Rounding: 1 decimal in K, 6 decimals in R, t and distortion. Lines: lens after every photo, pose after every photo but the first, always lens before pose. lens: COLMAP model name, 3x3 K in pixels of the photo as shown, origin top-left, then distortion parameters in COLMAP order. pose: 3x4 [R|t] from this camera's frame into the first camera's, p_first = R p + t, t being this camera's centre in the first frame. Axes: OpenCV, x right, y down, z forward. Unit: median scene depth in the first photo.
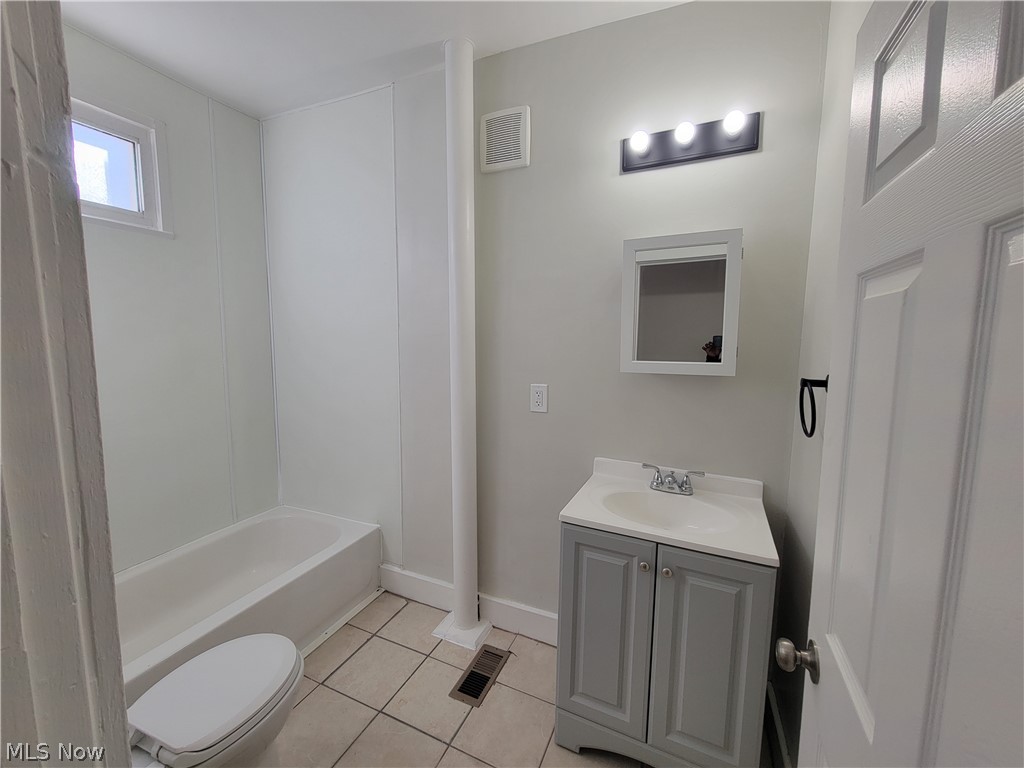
lens RADIAL K [[422.4, 0, 507.6], [0, 422.4, 379.6], [0, 0, 1]] dist [0.002648, 0.000158]
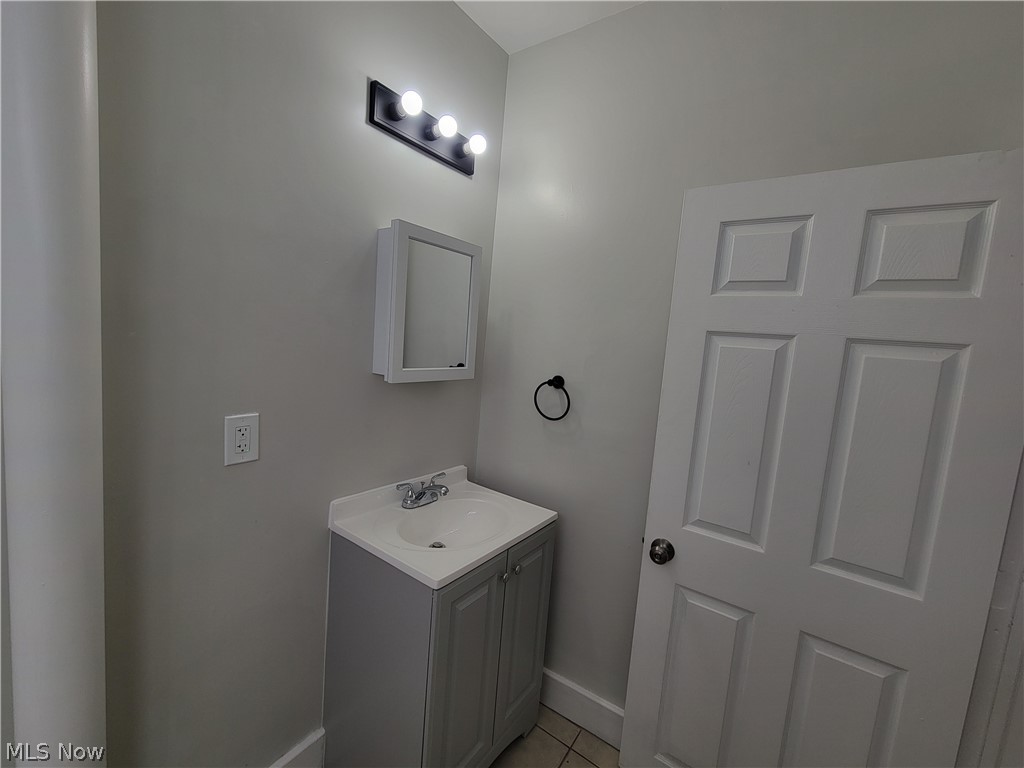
lens RADIAL K [[422.4, 0, 507.6], [0, 422.4, 379.6], [0, 0, 1]] dist [0.002648, 0.000158]
pose [[0.191316, -0.085104, 0.977832, -0.414048], [0.030509, 0.996268, 0.080740, -0.071582], [-0.981054, 0.014385, 0.193198, 0.535361]]
